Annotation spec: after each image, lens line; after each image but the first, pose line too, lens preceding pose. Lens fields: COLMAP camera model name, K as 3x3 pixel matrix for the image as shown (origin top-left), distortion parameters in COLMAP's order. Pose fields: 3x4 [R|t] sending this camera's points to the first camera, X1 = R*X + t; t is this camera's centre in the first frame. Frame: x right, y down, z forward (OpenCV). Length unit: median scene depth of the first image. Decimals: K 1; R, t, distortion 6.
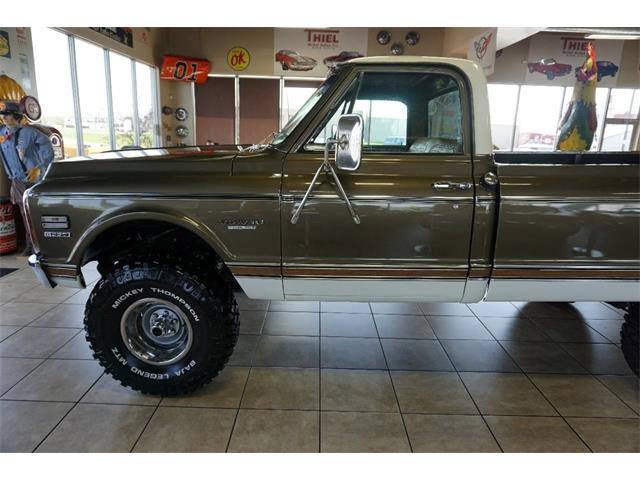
lens RADIAL K [[421.6, 0, 313.4], [0, 421.6, 235.1], [0, 0, 1]] dist [-0.031720, 0.021452]
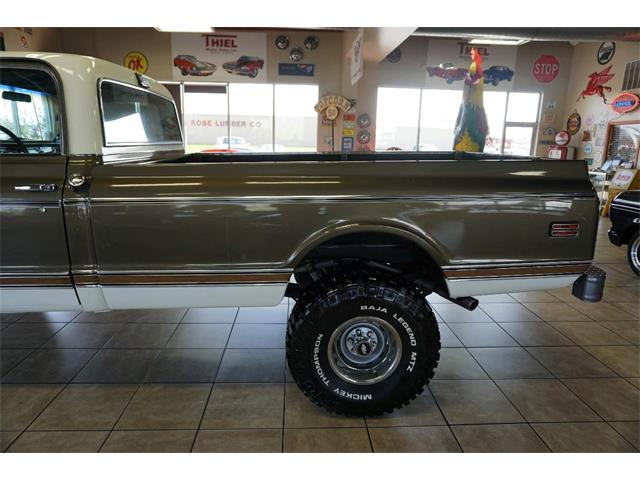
lens RADIAL K [[421.6, 0, 308.2], [0, 421.6, 234.8], [0, 0, 1]] dist [-0.031720, 0.021452]
pose [[0.998553, -0.018956, 0.050332, 0.170035], [0.019697, 0.999704, -0.014280, 0.002485], [-0.050046, 0.015251, 0.998630, 0.005955]]
